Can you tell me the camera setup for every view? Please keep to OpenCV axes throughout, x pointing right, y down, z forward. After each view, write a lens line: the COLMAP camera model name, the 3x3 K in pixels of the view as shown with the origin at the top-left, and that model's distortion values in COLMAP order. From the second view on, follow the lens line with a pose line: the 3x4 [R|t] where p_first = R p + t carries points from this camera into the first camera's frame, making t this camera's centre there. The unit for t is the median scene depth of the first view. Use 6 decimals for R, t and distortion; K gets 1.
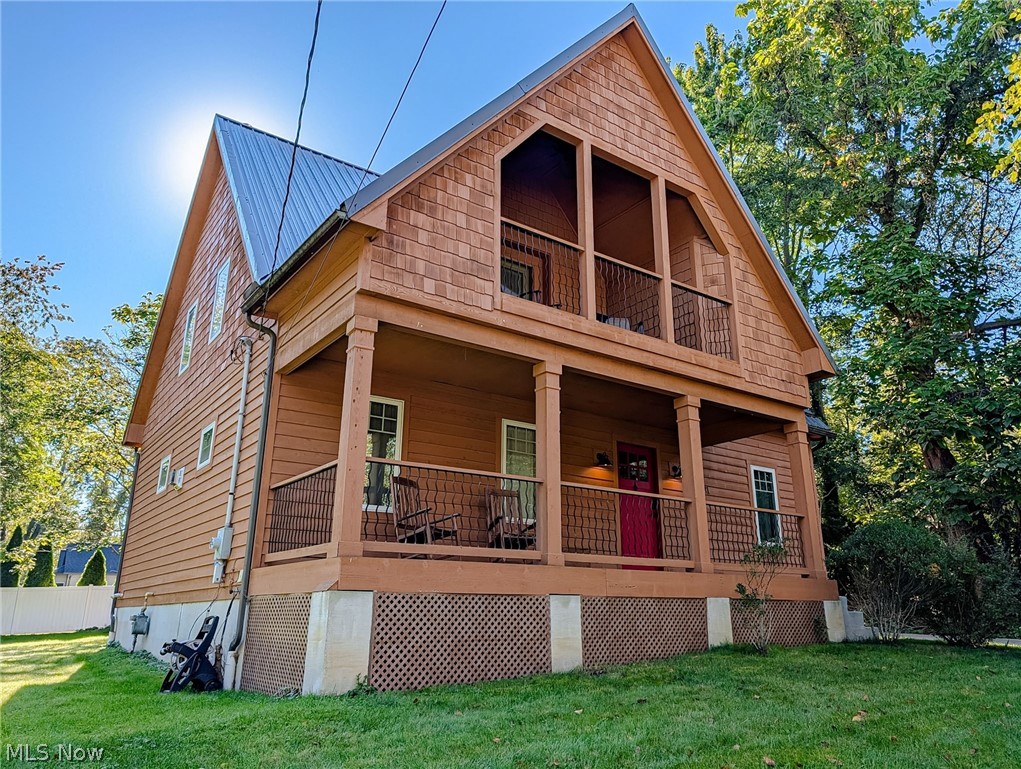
lens RADIAL K [[736.2, 0, 527.2], [0, 736.2, 378.9], [0, 0, 1]] dist [0.043779, -0.134248]
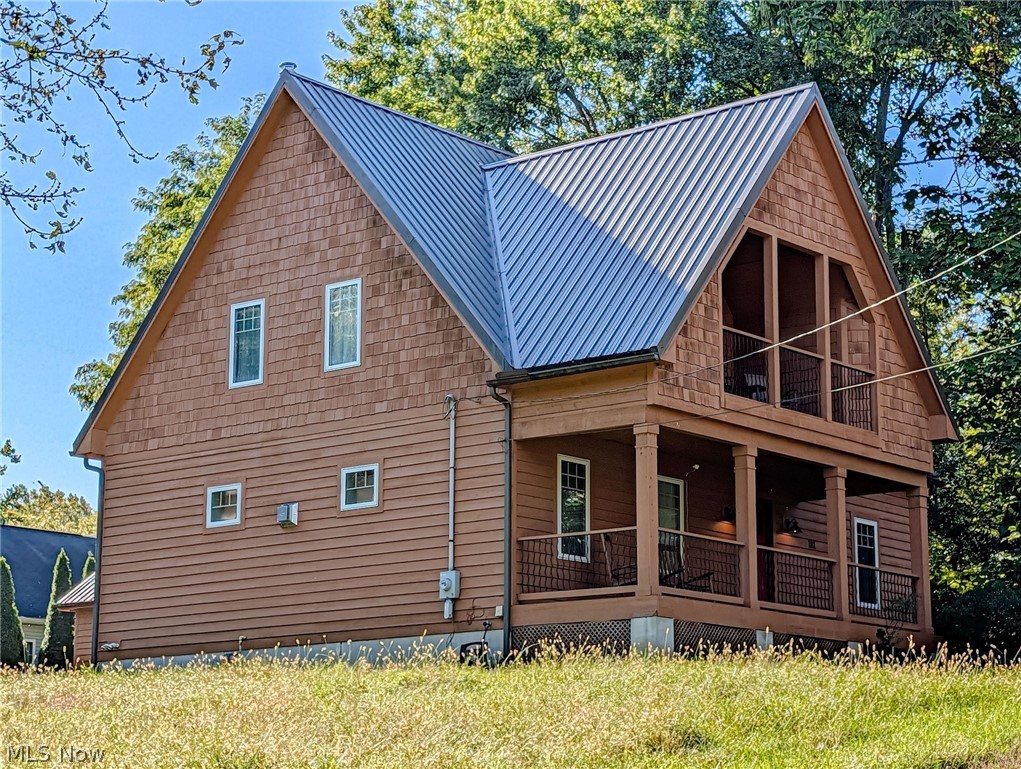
lens RADIAL K [[2317.3, 0, 510.5], [0, 2317.3, 384.5], [0, 0, 1]] dist [0.054039, 0.165464]
pose [[0.969129, 0.052446, 0.240911, -1.086094], [-0.079401, 0.991447, 0.103576, -0.415464], [-0.233418, -0.119507, 0.965005, -2.197798]]
